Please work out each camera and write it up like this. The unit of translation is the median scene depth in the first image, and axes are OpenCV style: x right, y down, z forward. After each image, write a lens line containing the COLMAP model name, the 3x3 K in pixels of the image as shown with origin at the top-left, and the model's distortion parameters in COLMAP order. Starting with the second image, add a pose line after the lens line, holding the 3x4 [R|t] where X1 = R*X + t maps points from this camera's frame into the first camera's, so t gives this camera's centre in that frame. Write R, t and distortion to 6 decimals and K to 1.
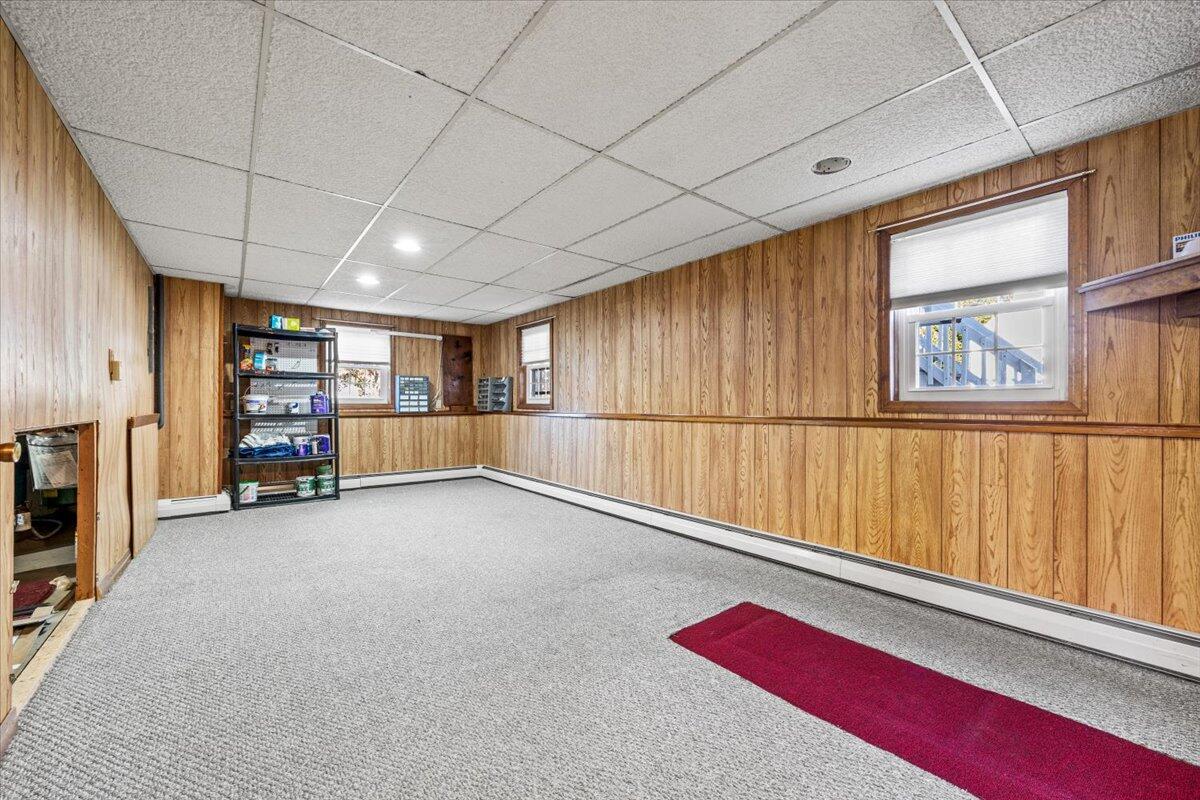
lens RADIAL K [[455.0, 0, 595.6], [0, 455.0, 399.5], [0, 0, 1]] dist [-0.000244, -0.000157]
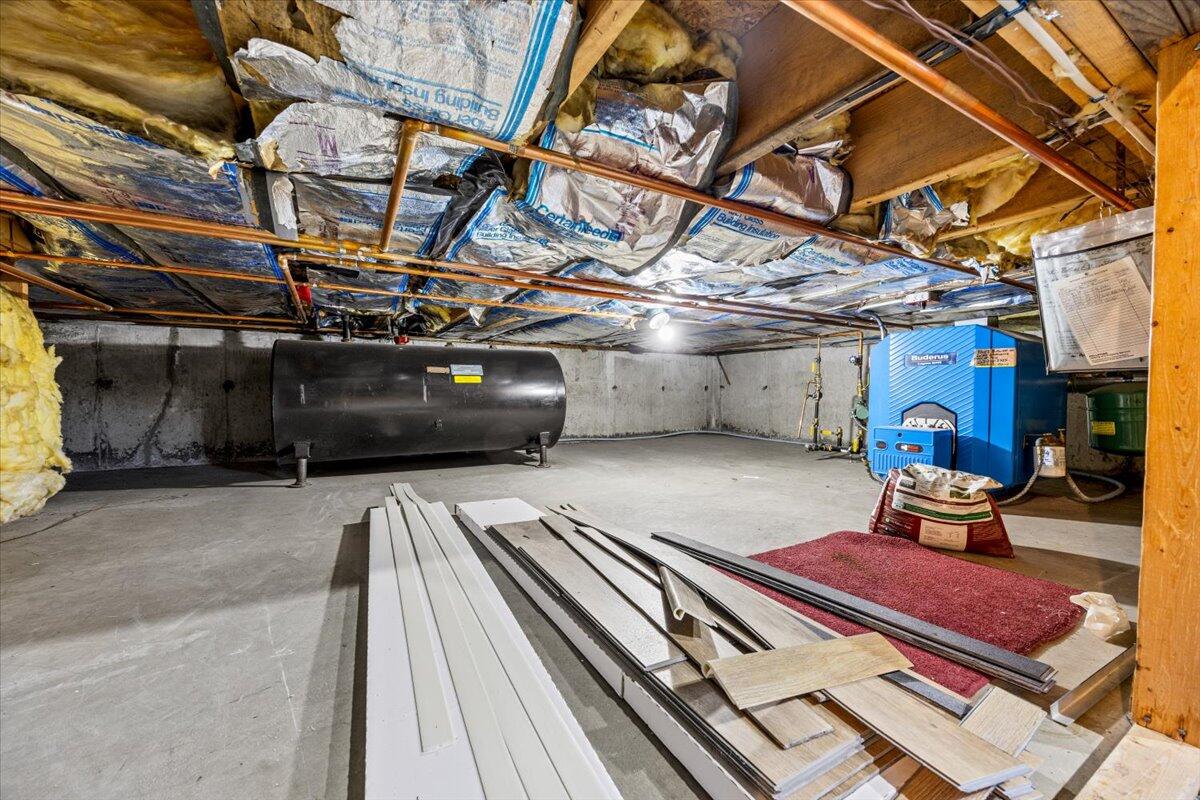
lens RADIAL K [[455.0, 0, 595.6], [0, 455.0, 399.5], [0, 0, 1]] dist [-0.000244, -0.000157]
pose [[-0.167890, 0.022733, -0.985543, -0.733235], [0.002675, 0.999741, 0.022605, 0.217129], [0.985802, 0.001159, -0.167908, 0.647473]]
